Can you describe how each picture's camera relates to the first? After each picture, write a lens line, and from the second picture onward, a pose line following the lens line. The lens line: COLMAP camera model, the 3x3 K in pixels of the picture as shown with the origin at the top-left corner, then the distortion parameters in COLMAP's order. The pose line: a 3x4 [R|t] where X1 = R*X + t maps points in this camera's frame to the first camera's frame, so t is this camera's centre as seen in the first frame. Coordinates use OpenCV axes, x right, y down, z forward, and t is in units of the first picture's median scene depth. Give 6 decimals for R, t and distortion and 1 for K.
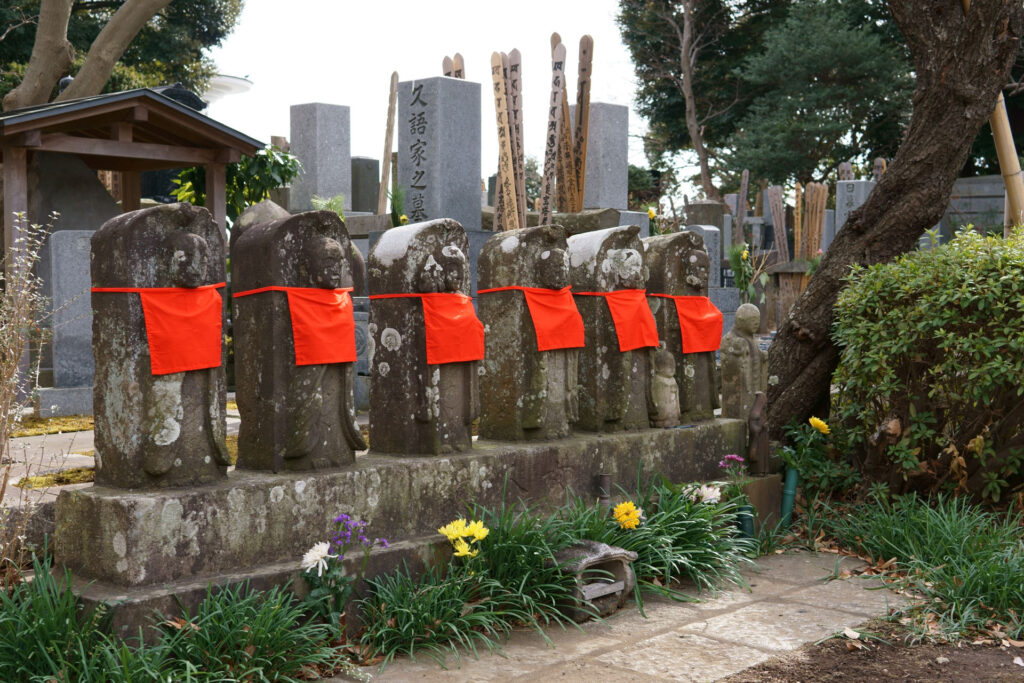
lens RADIAL K [[1346.1, 0, 512.3], [0, 1346.1, 342.5], [0, 0, 1]] dist [0.015251, 0.000000]
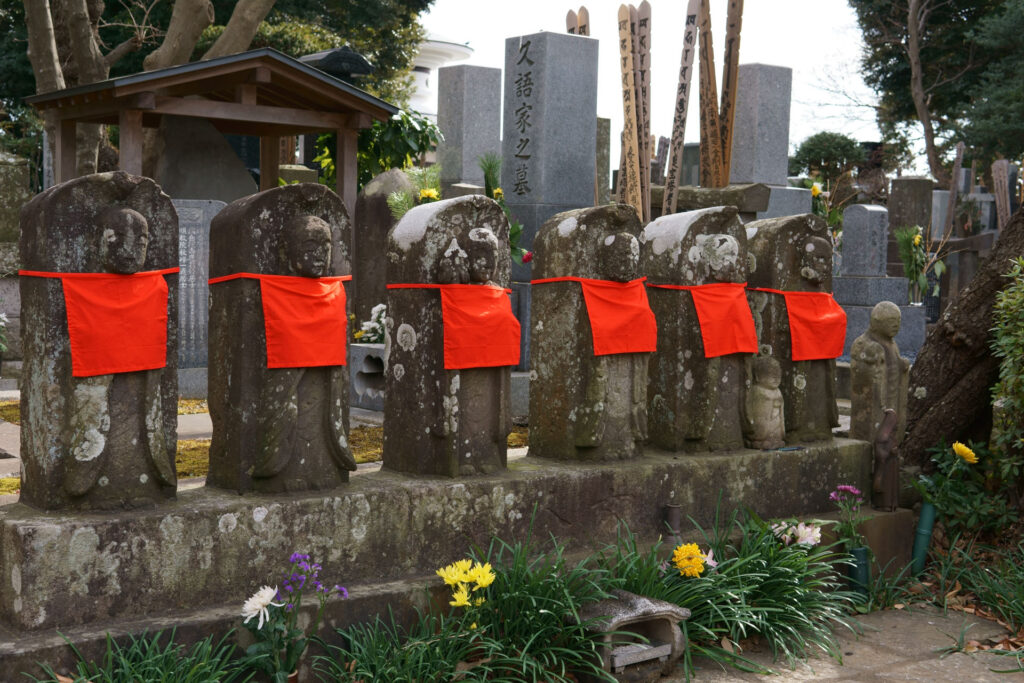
lens RADIAL K [[1346.1, 0, 511.6], [0, 1346.1, 341.3], [0, 0, 1]] dist [0.015251, 0.000000]
pose [[0.984840, 0.036369, -0.169610, 0.108073], [-0.032703, 0.999168, 0.024360, -0.020701], [0.170355, -0.018444, 0.985210, 0.165514]]
